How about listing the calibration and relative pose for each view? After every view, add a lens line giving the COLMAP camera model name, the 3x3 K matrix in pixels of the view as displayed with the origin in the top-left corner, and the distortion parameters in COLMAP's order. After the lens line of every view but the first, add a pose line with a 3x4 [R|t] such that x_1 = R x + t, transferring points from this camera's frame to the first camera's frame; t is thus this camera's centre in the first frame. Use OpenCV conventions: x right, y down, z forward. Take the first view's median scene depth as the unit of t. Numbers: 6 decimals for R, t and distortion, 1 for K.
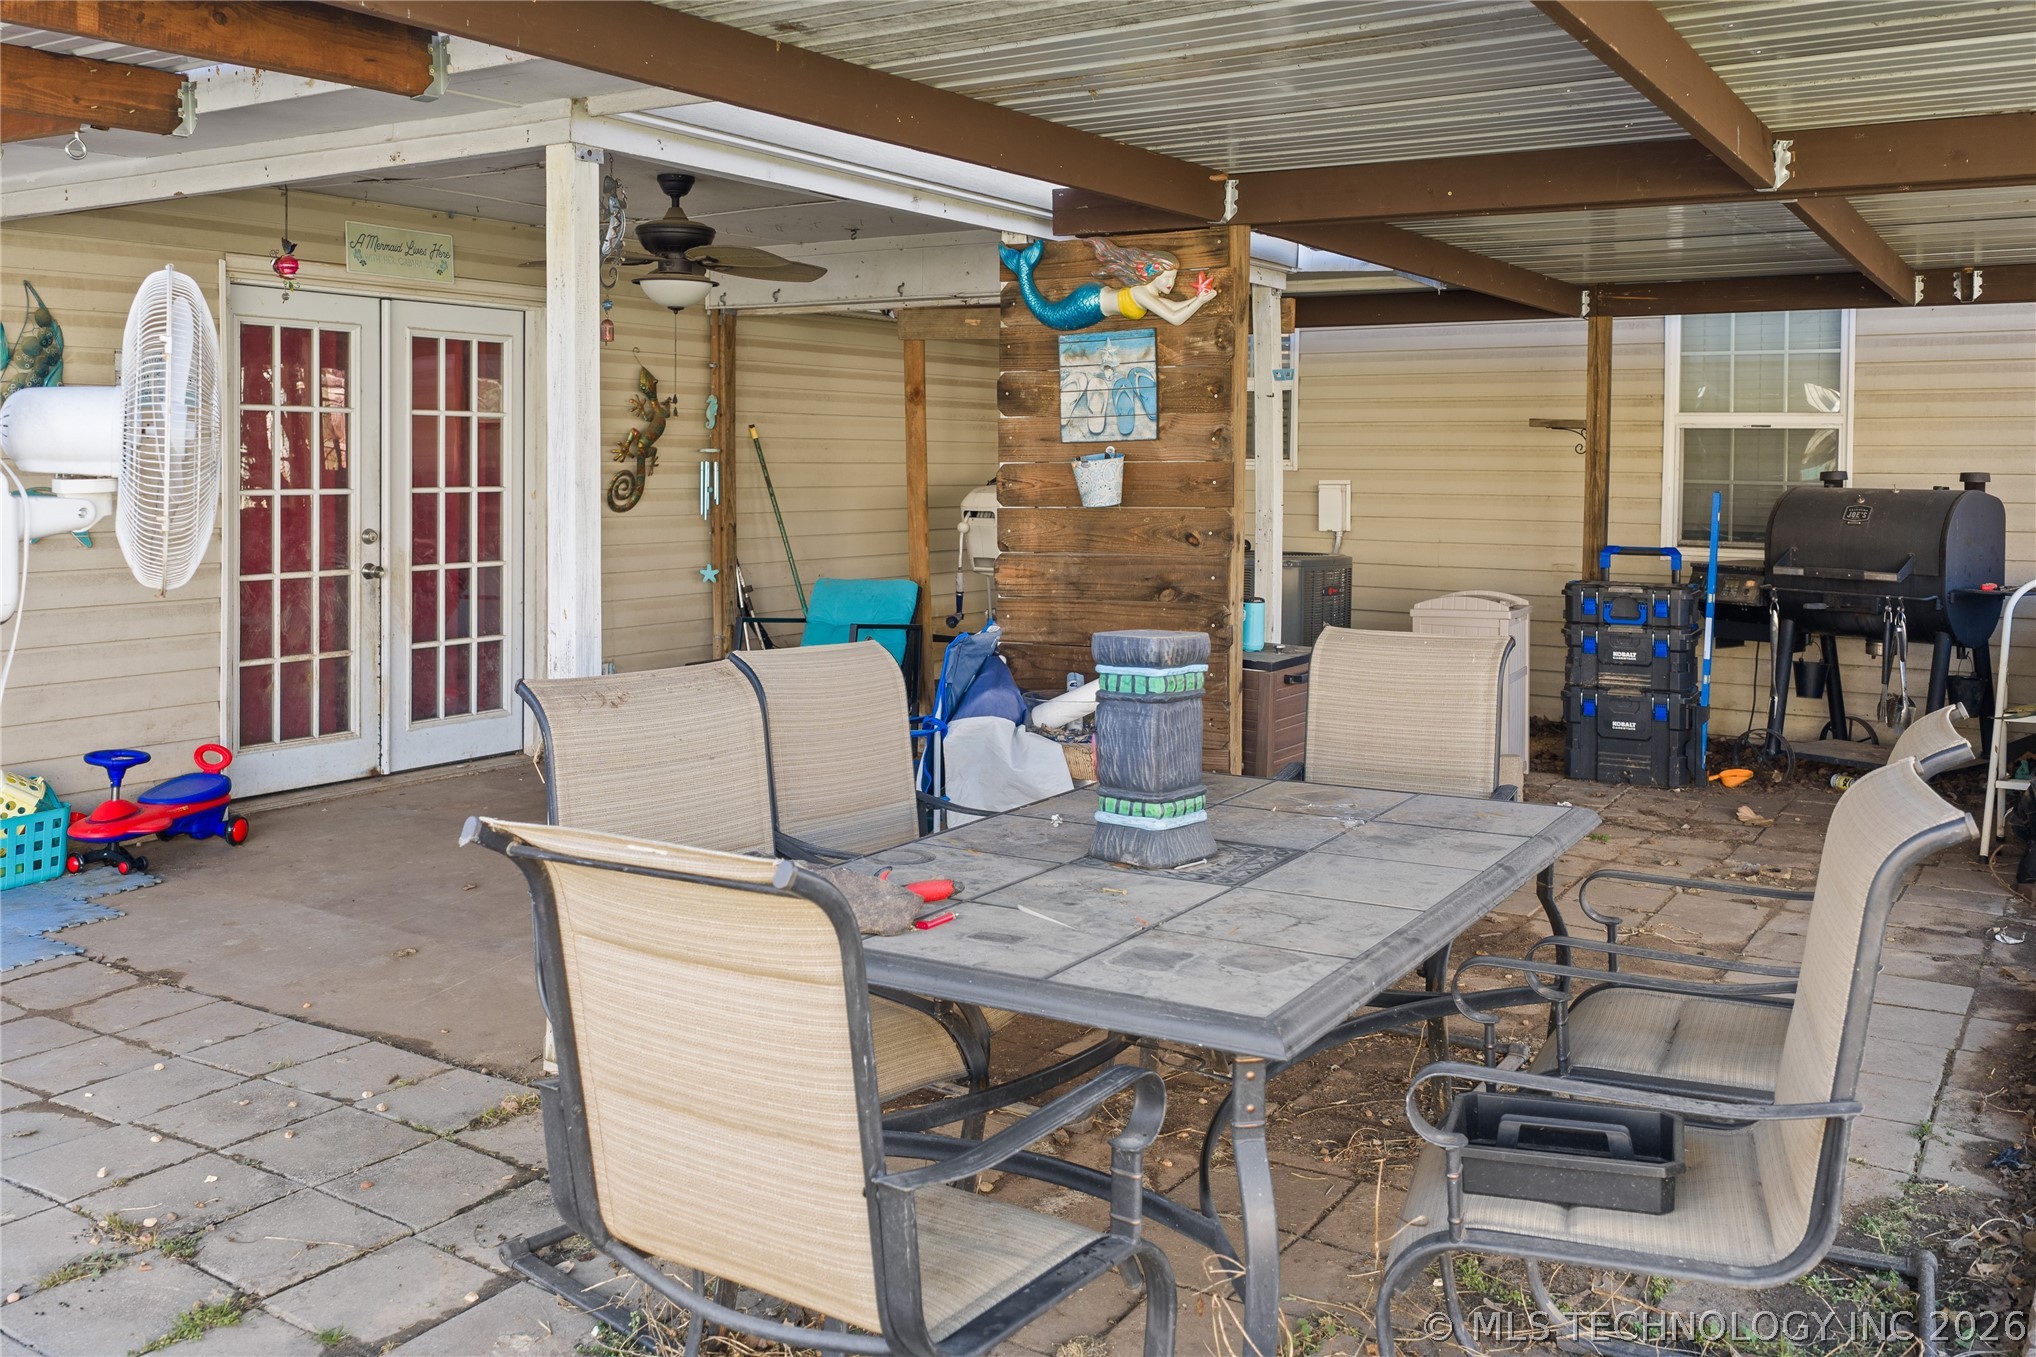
lens RADIAL K [[1699.0, 0, 1023.7], [0, 1699.0, 530.6], [0, 0, 1]] dist [0.014291, 0.000049]
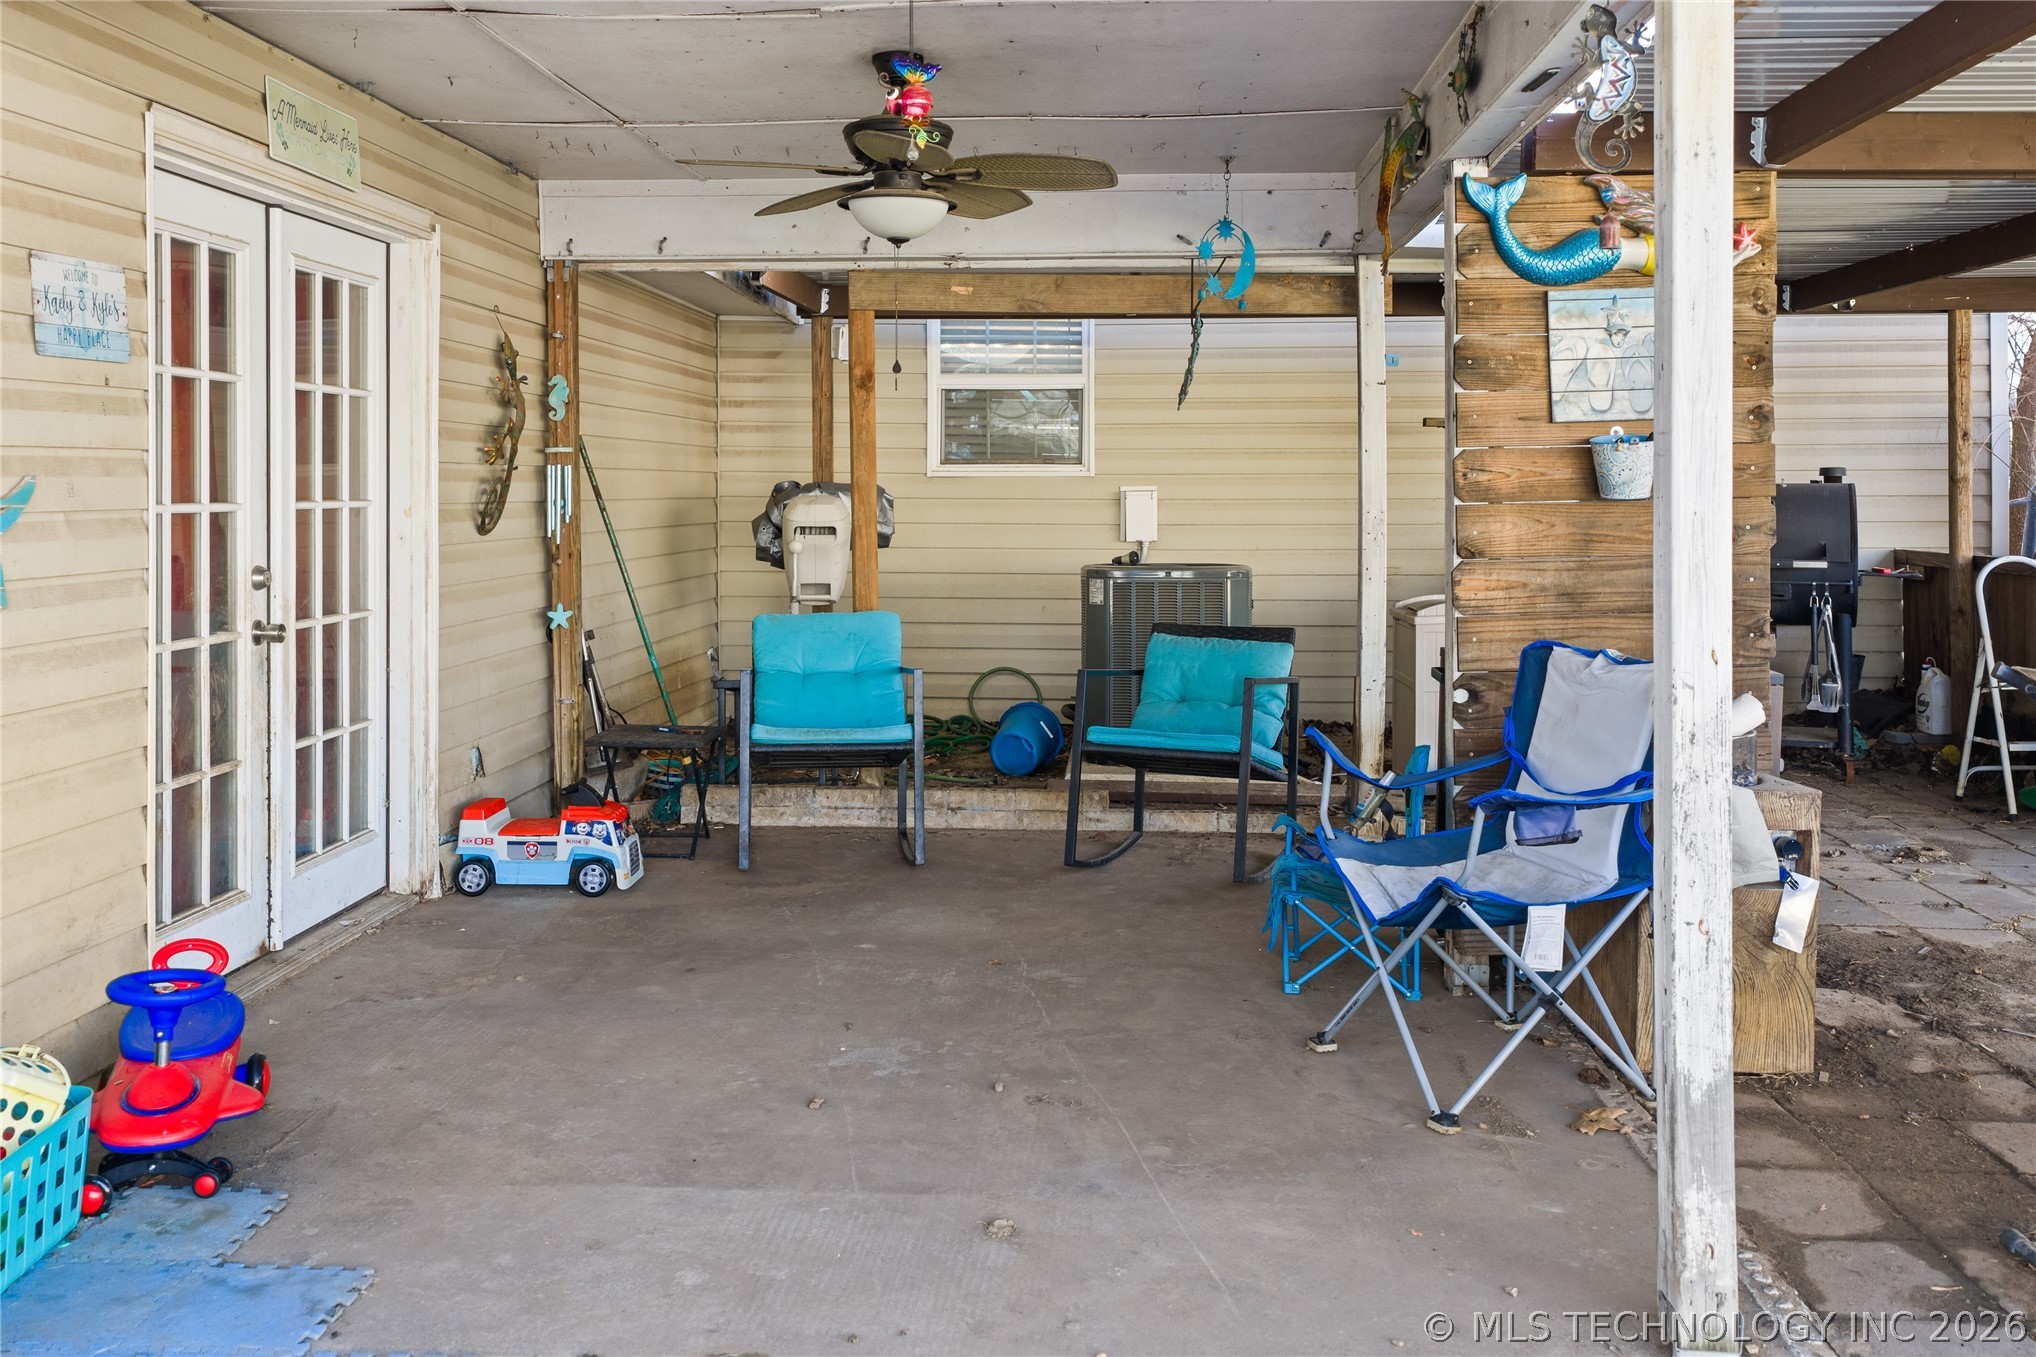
lens RADIAL K [[1699.0, 0, 1023.7], [0, 1699.0, 530.6], [0, 0, 1]] dist [0.014291, 0.000049]
pose [[0.869626, -0.022198, 0.493212, -0.539576], [0.029634, 0.999534, -0.007265, -0.001210], [-0.492821, 0.020933, 0.869879, 0.370480]]
